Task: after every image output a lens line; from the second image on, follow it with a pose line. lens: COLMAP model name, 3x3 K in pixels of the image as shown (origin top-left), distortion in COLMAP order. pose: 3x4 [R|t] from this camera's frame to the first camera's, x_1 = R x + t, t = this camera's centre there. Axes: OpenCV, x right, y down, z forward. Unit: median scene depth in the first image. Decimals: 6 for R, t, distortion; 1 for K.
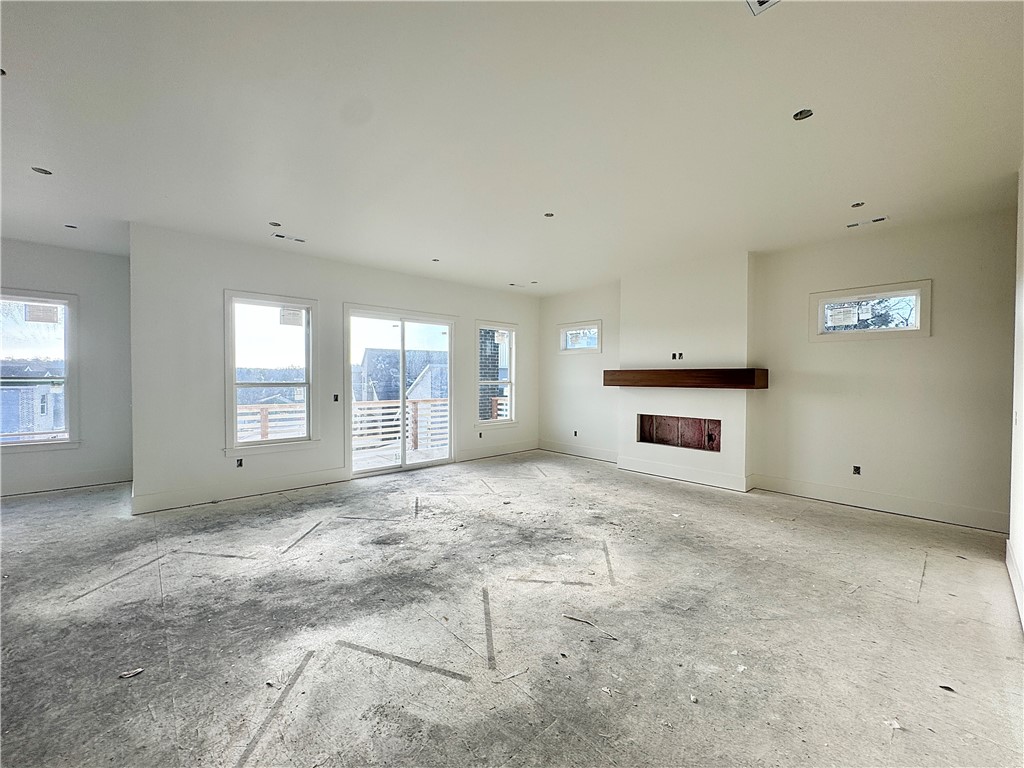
lens RADIAL K [[410.0, 0, 512.0], [0, 410.0, 384.0], [0, 0, 1]] dist [-0.002952, -0.000070]
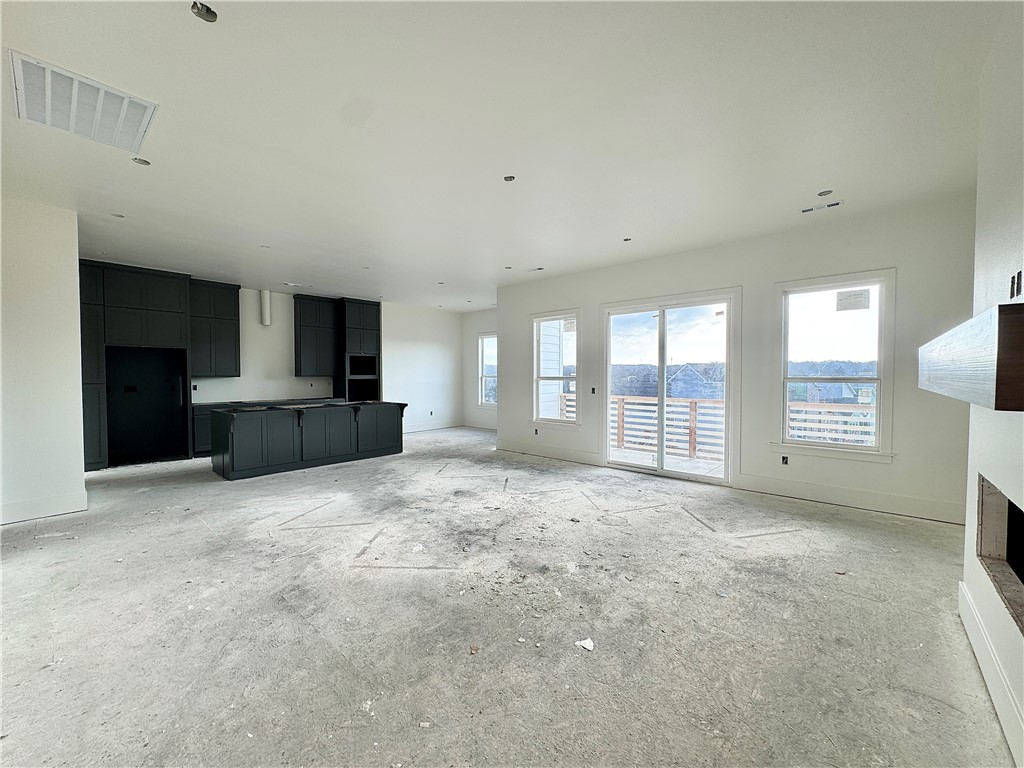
lens RADIAL K [[409.2, 0, 512.0], [0, 409.2, 384.0], [0, 0, 1]] dist [-0.001103, 0.000097]
pose [[0.105600, 0.017979, -0.994246, 0.919746], [-0.013277, 0.999773, 0.016669, -0.000654], [0.994320, 0.011440, 0.105815, 0.898215]]
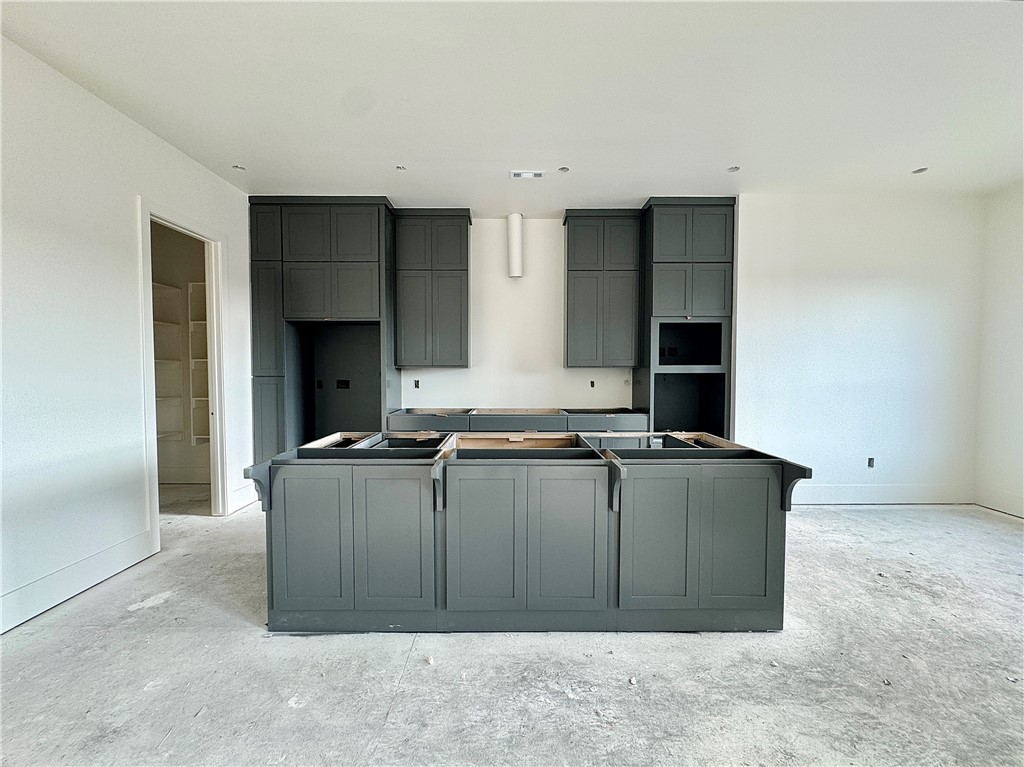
lens RADIAL K [[419.3, 0, 512.0], [0, 419.3, 383.5], [0, 0, 1]] dist [-0.001292, -0.000211]
pose [[-0.671265, 0.020294, -0.740940, -0.296692], [-0.015459, 0.999024, 0.041368, 0.008071], [0.741056, 0.039223, -0.670296, 0.702619]]
